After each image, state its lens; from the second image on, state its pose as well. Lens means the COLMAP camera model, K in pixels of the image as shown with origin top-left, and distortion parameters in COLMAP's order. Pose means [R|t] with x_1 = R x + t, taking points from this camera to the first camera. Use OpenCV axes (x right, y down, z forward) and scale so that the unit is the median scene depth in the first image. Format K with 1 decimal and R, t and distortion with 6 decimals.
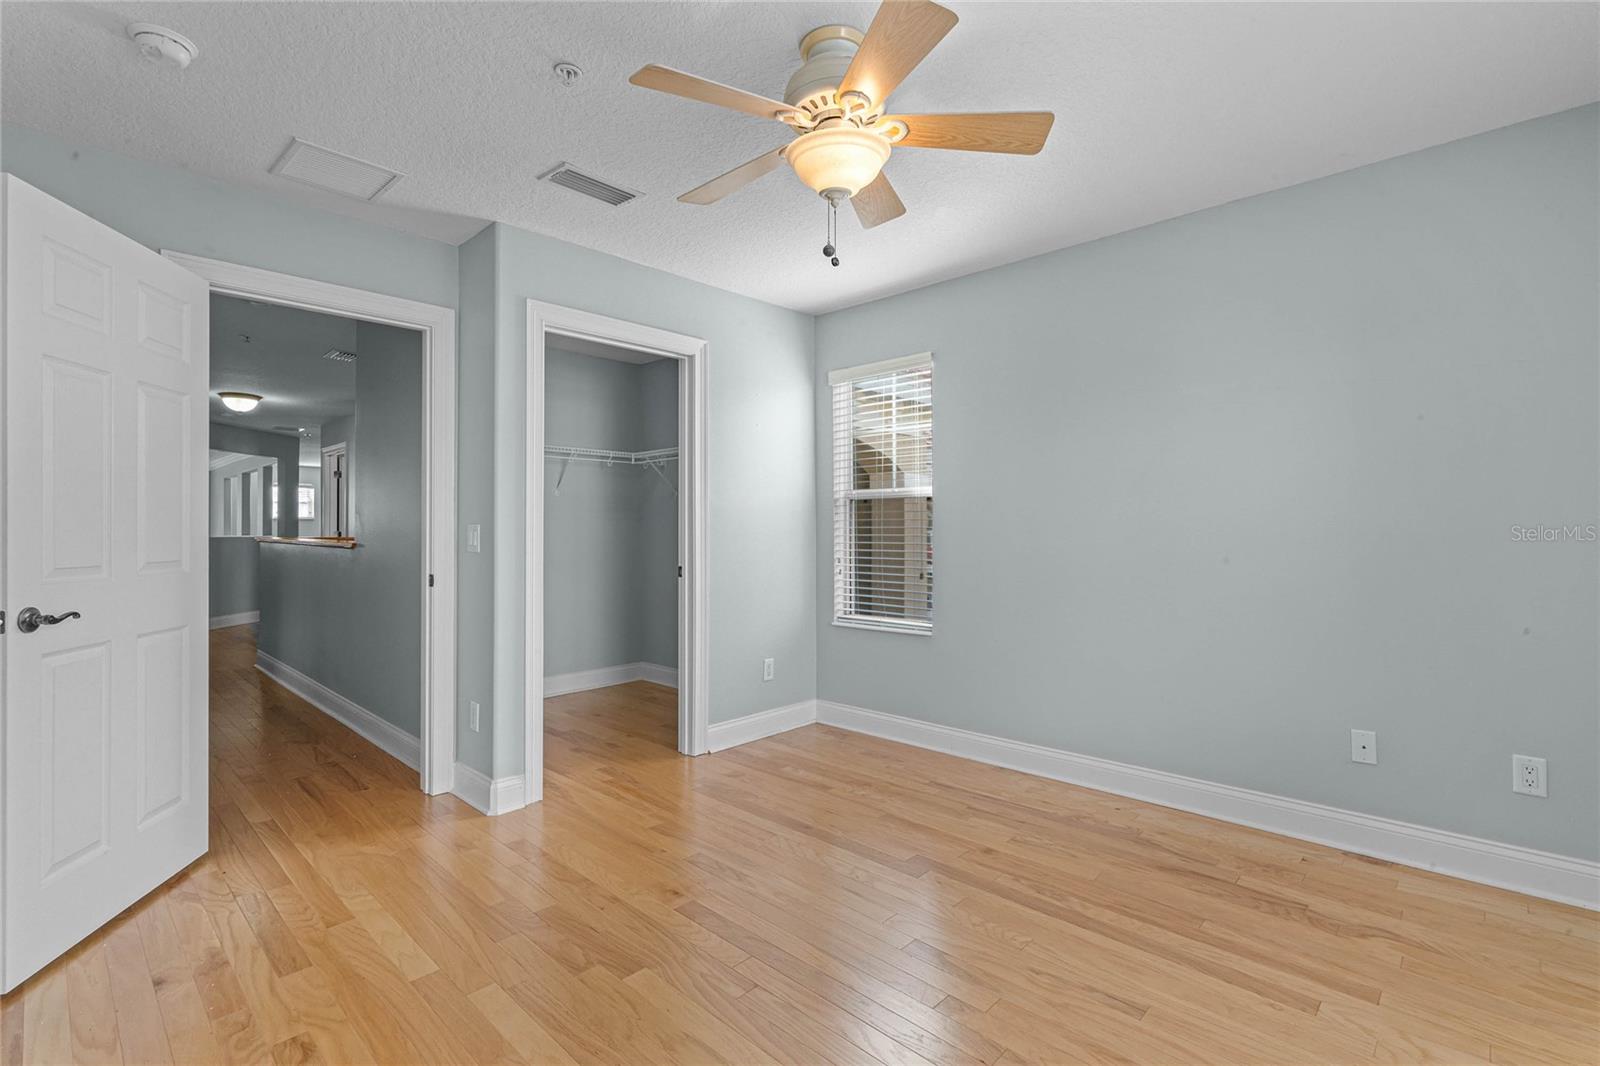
lens RADIAL K [[727.8, 0, 793.2], [0, 727.8, 535.8], [0, 0, 1]] dist [0.004397, 0.000415]
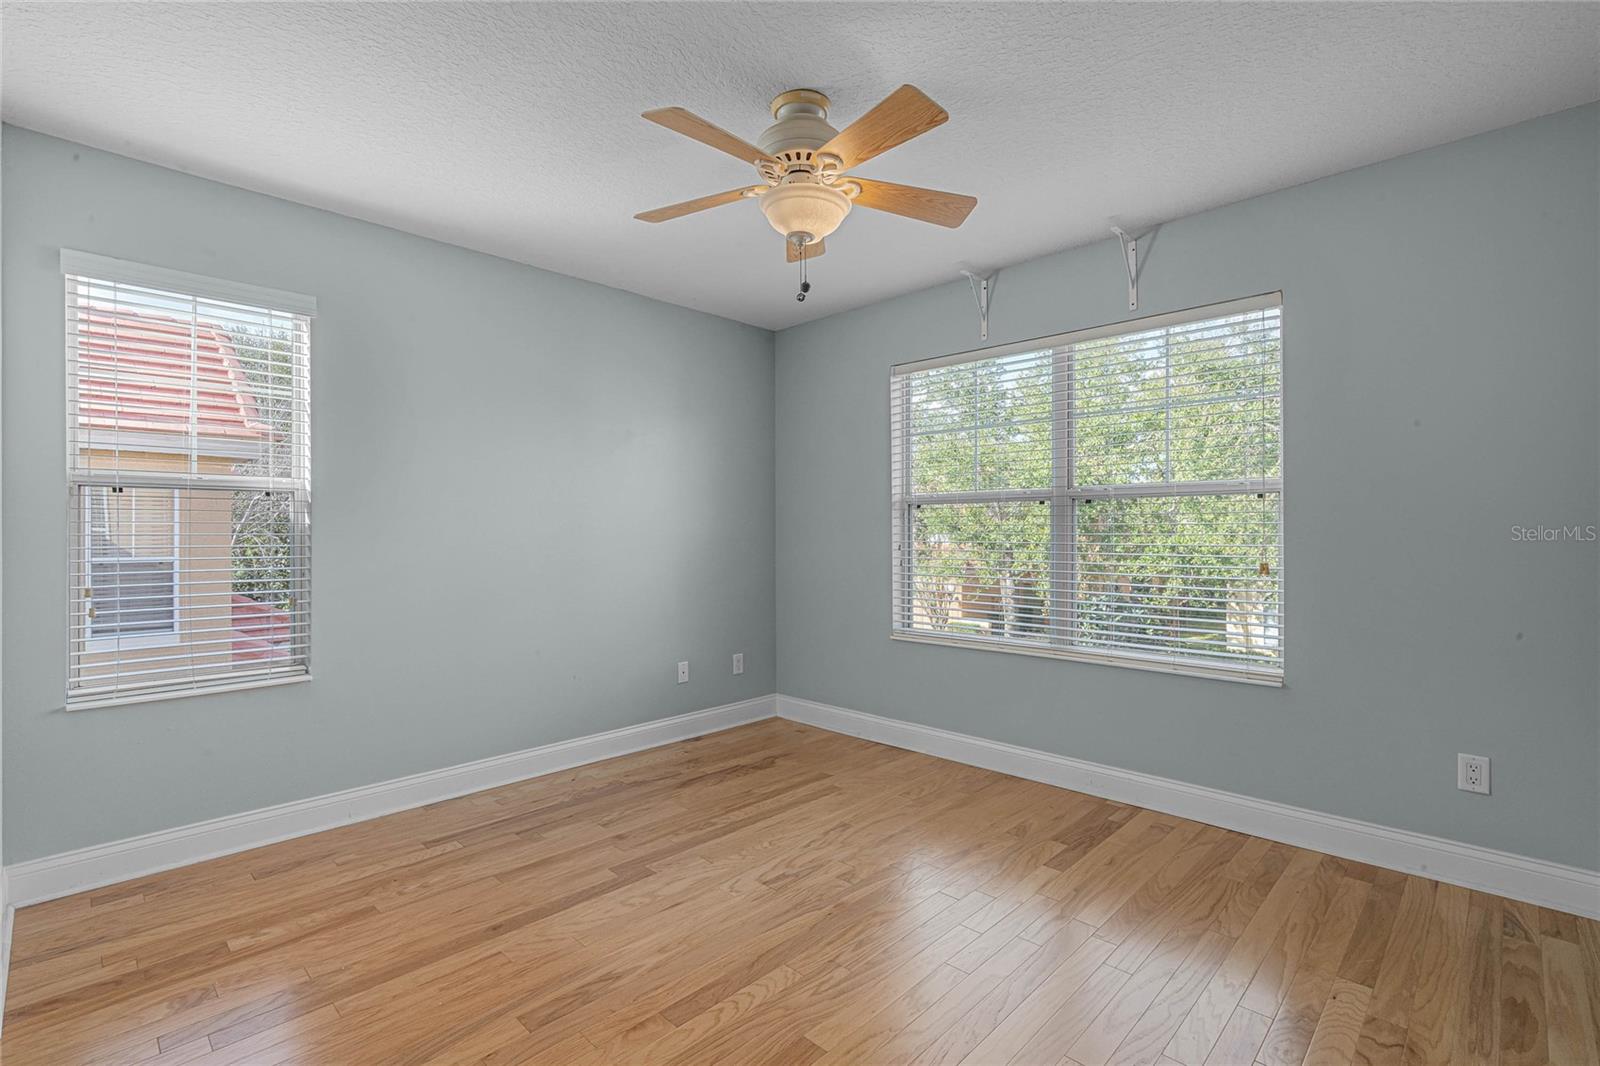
lens RADIAL K [[727.8, 0, 796.6], [0, 727.8, 538.7], [0, 0, 1]] dist [0.004397, 0.000415]
pose [[0.017370, -0.003907, 0.999842, -0.729110], [0.011613, 0.999926, 0.003705, 0.000295], [-0.999782, 0.011547, 0.017414, 0.676290]]
